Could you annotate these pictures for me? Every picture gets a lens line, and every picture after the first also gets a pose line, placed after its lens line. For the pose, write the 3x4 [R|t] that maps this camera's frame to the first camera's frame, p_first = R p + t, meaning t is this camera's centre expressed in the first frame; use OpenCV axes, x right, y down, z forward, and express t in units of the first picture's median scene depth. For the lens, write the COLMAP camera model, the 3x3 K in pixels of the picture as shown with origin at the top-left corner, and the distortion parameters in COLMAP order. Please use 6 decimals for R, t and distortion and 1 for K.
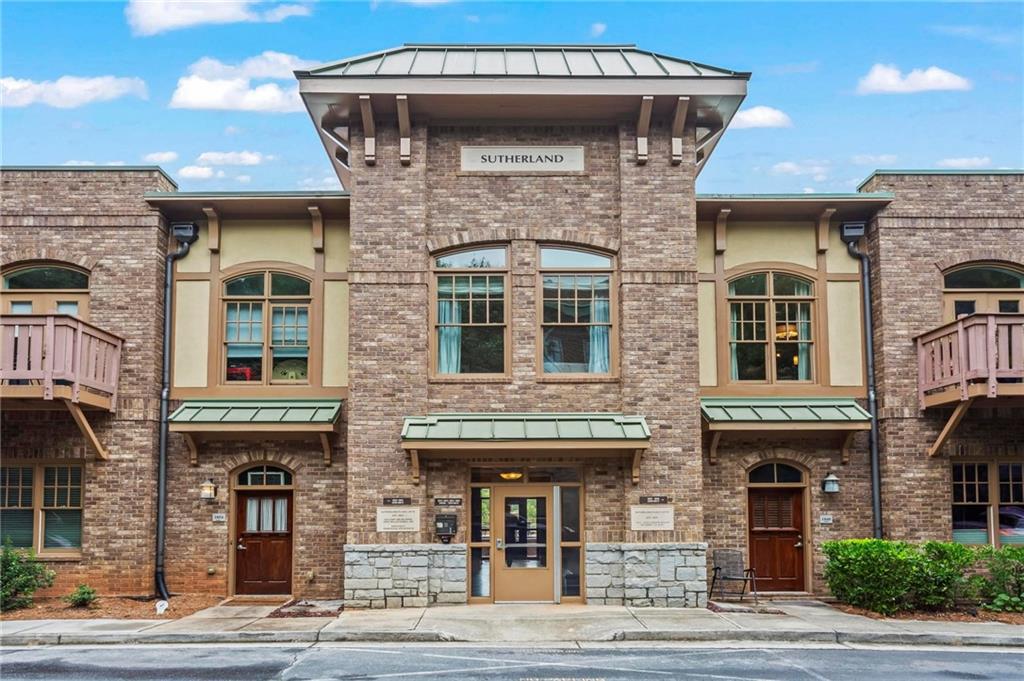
lens RADIAL K [[620.0, 0, 512.2], [0, 620.0, 347.7], [0, 0, 1]] dist [0.002013, 0.000715]
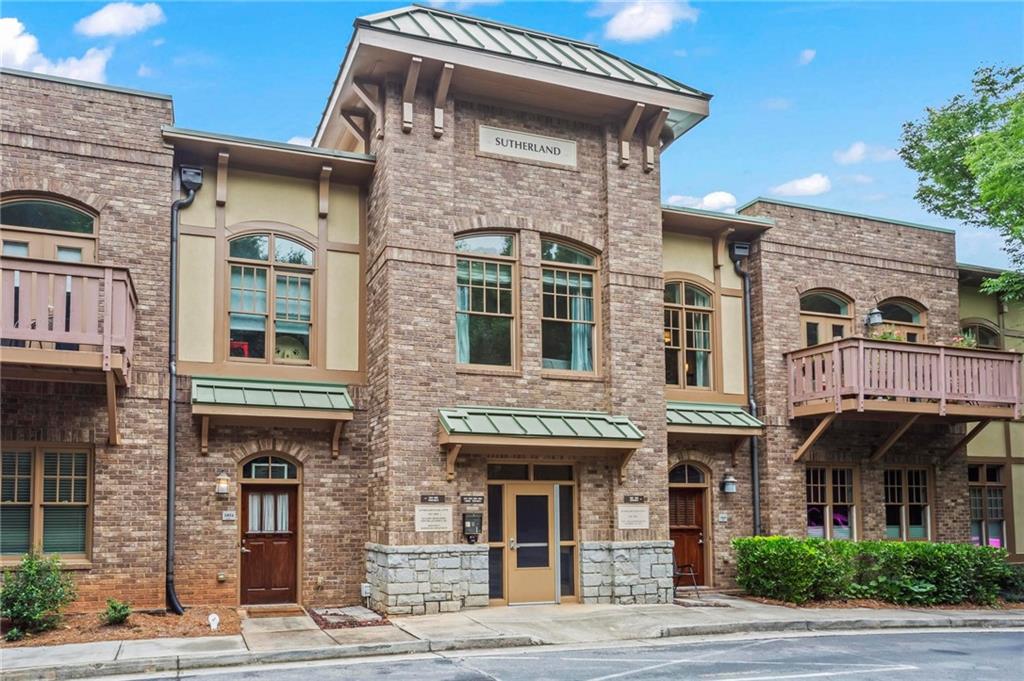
lens RADIAL K [[652.0, 0, 512.6], [0, 652.0, 334.4], [0, 0, 1]] dist [0.000791, 0.000648]
pose [[0.960972, 0.077124, 0.265677, -0.317129], [-0.076711, 0.996982, -0.011950, 0.003615], [-0.265797, -0.008897, 0.963988, 0.024268]]
